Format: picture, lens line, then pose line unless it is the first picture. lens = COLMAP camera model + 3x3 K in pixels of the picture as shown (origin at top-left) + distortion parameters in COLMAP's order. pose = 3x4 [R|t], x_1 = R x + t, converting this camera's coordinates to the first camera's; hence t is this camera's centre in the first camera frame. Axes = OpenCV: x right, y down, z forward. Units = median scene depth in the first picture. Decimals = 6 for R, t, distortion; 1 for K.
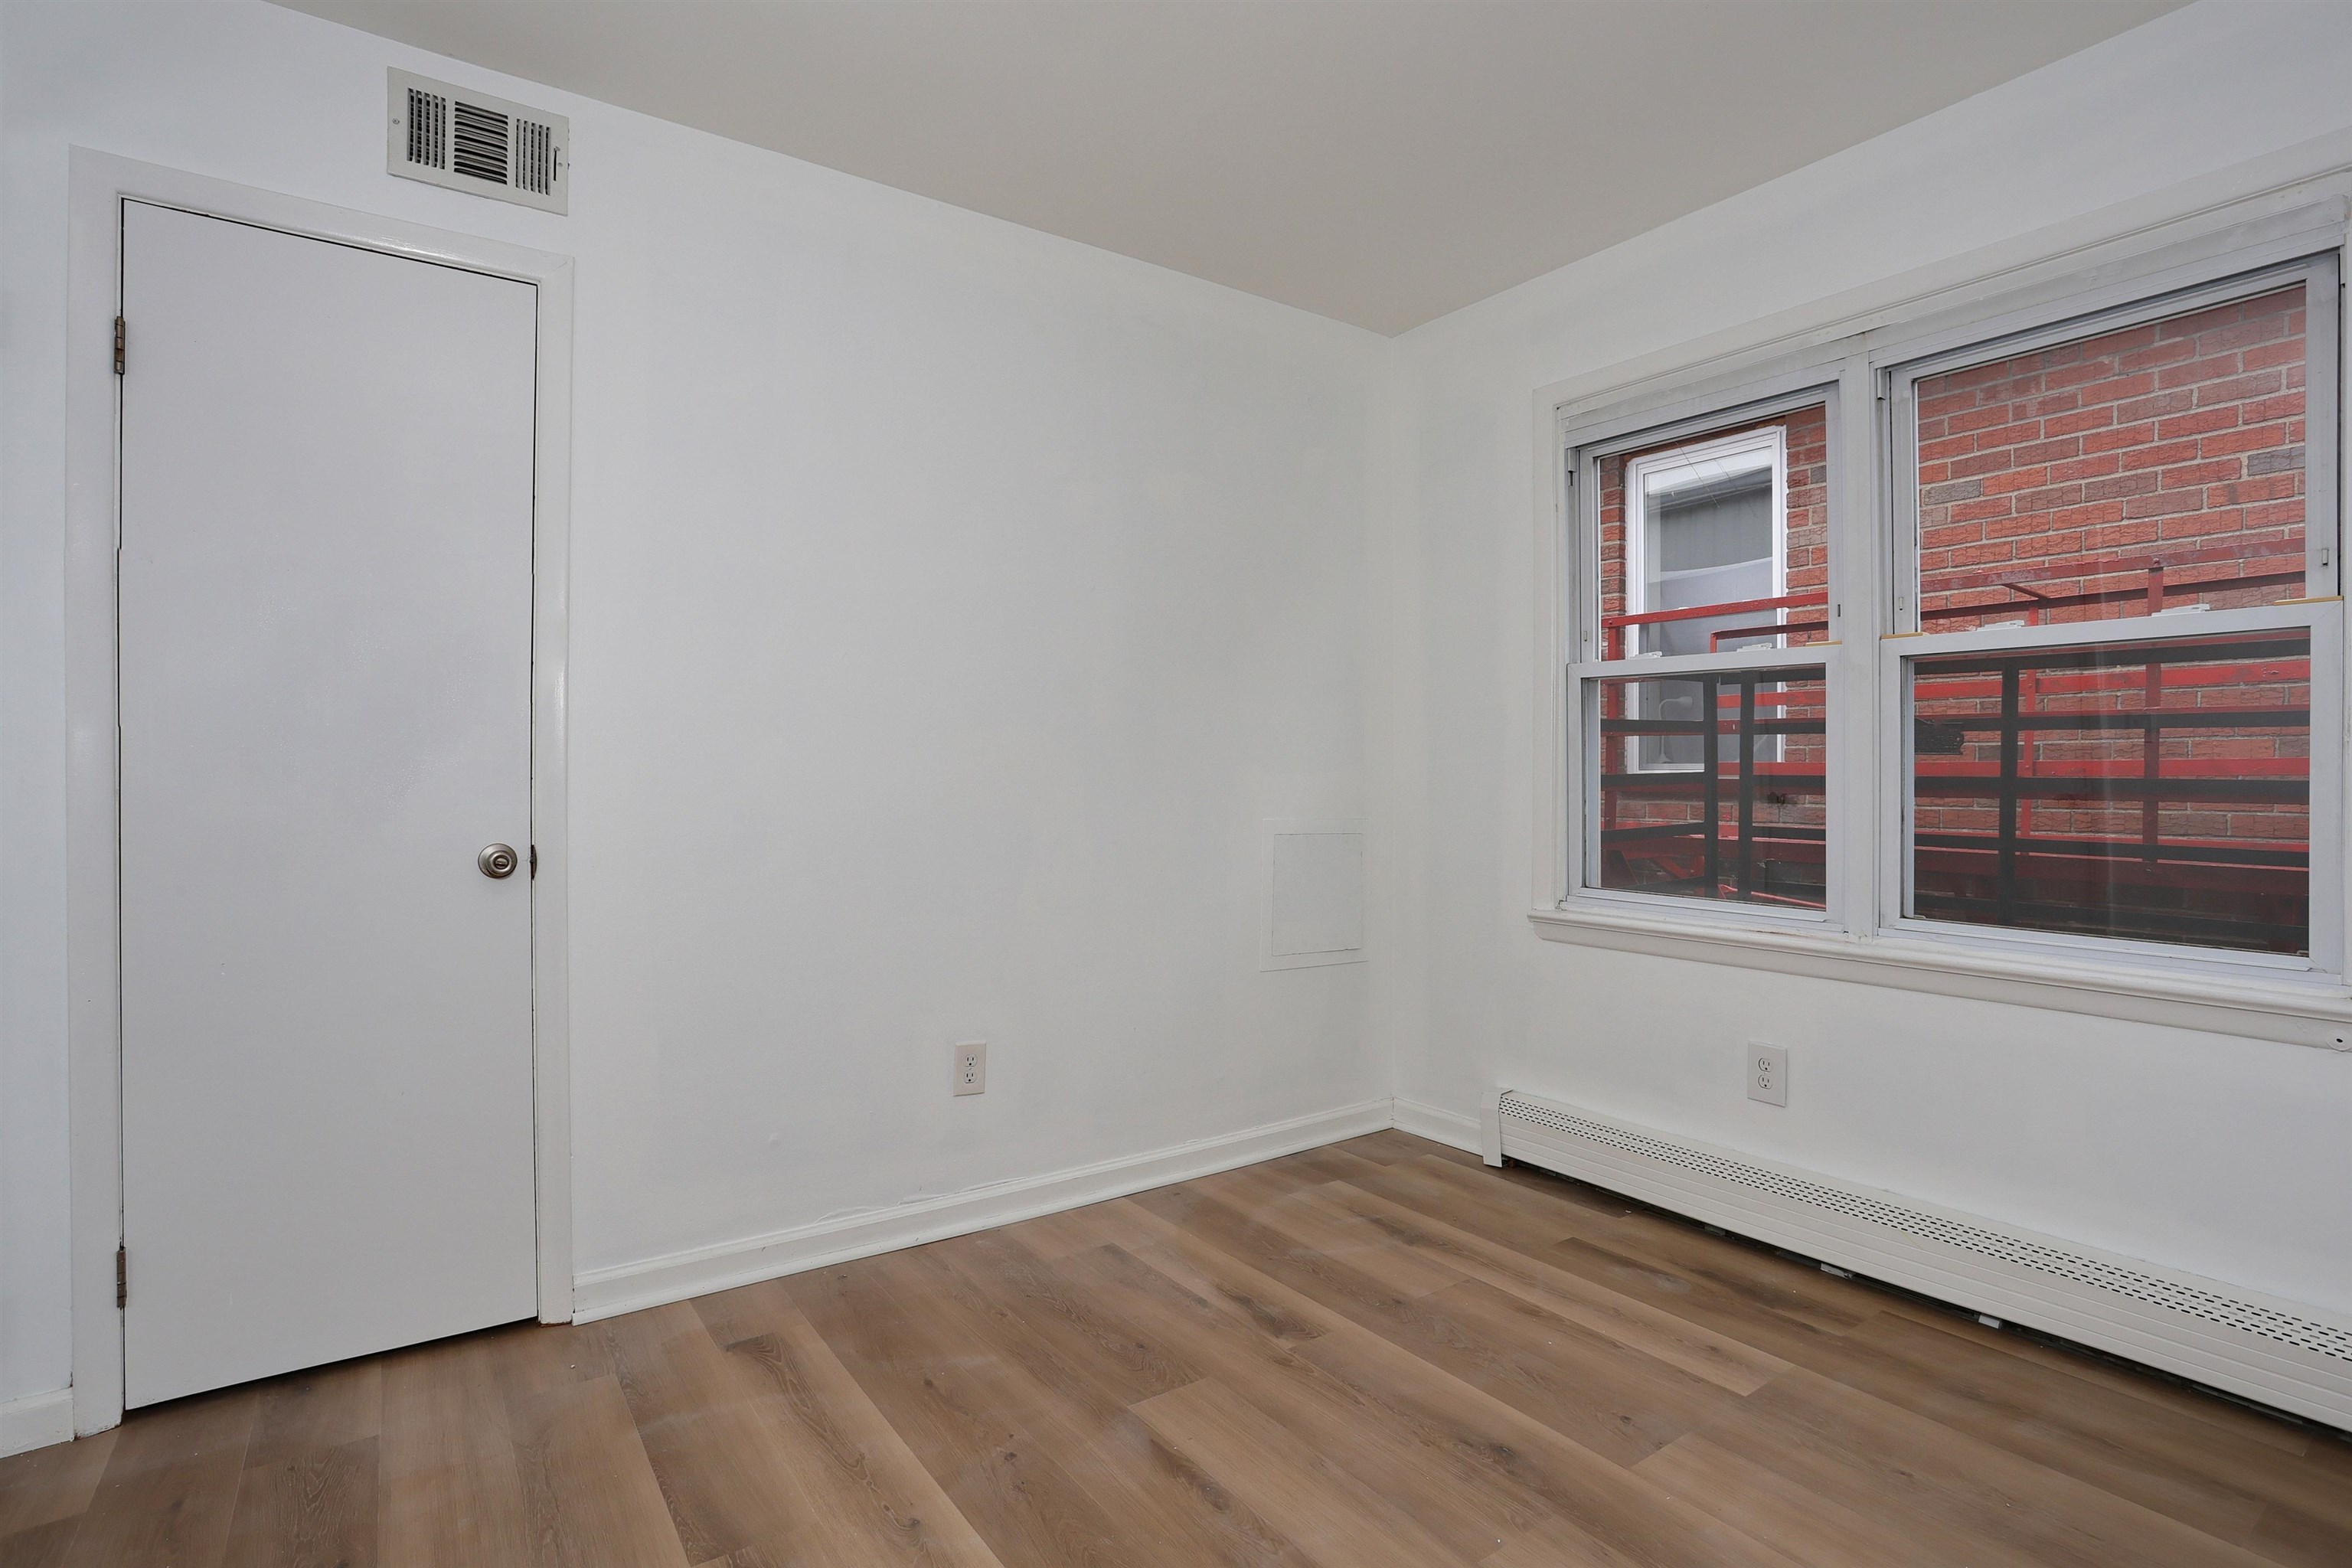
lens RADIAL K [[1141.3, 0, 1166.2], [0, 1141.3, 776.2], [0, 0, 1]] dist [-0.074940, 0.030806]
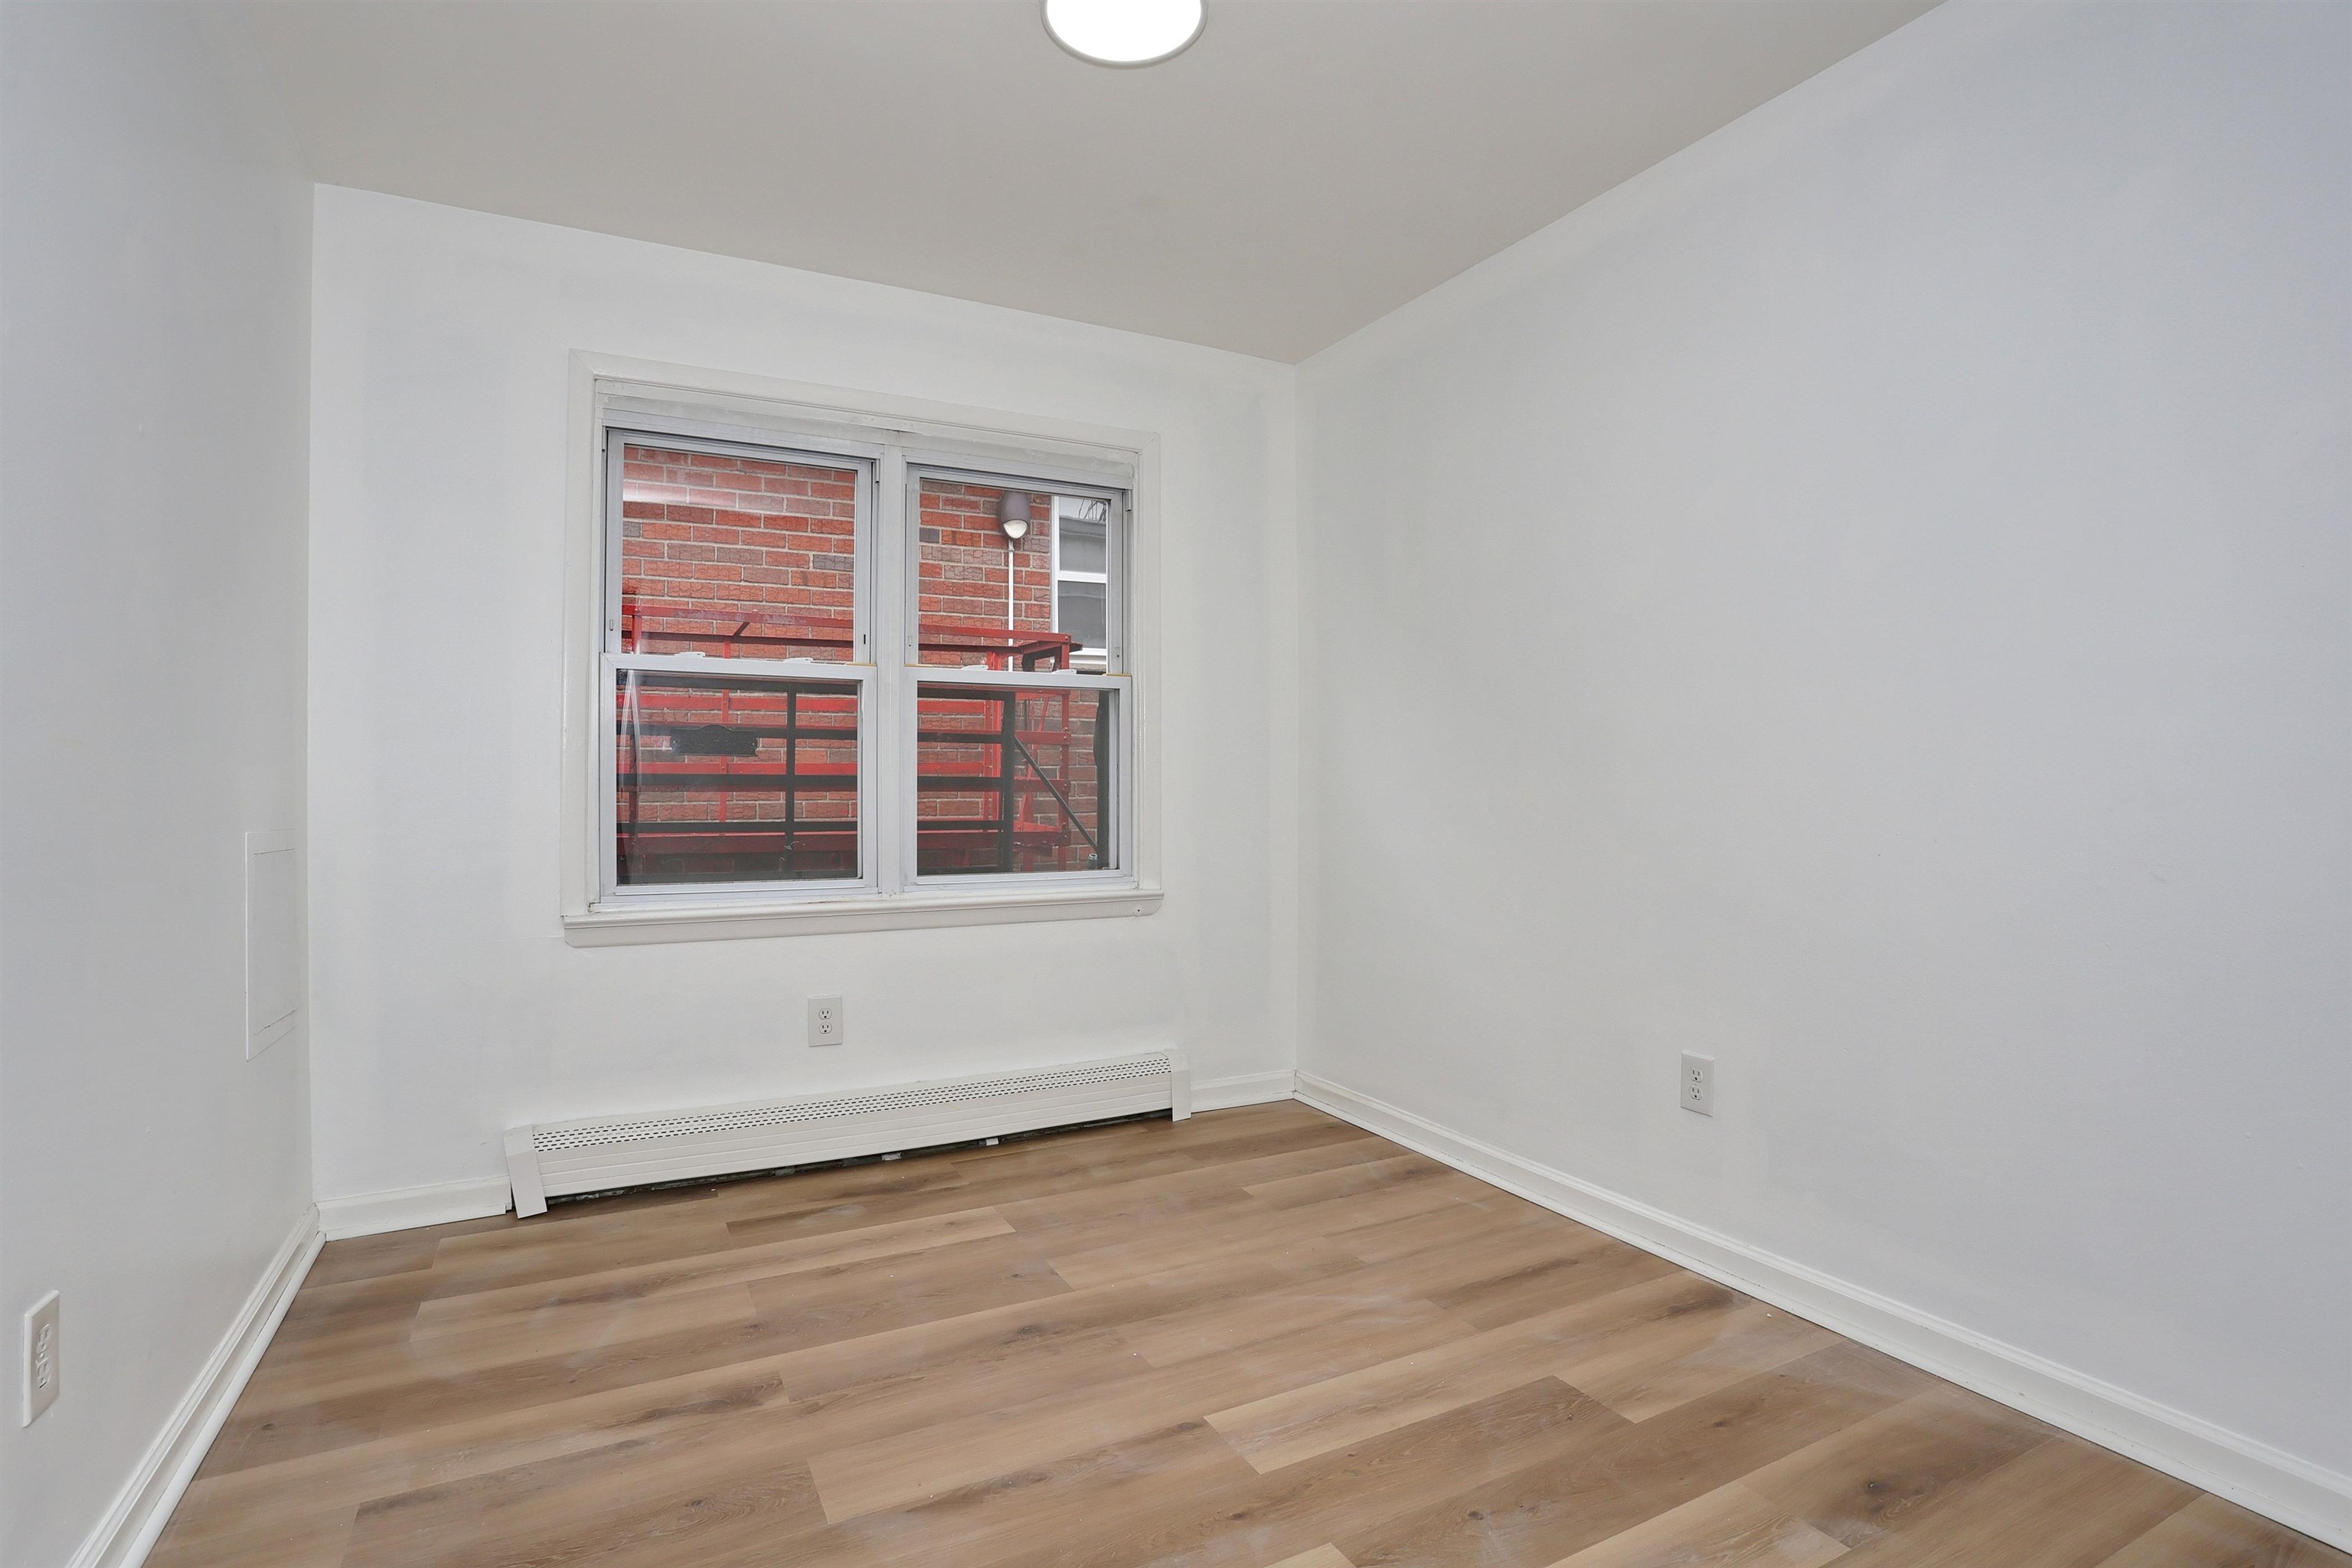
lens RADIAL K [[1141.3, 0, 1166.2], [0, 1141.3, 776.2], [0, 0, 1]] dist [-0.074940, 0.030806]
pose [[0.126166, 0.003476, 0.992003, -0.615610], [0.004609, 0.999981, -0.004090, 0.012728], [-0.991998, 0.005088, 0.126148, 0.489543]]
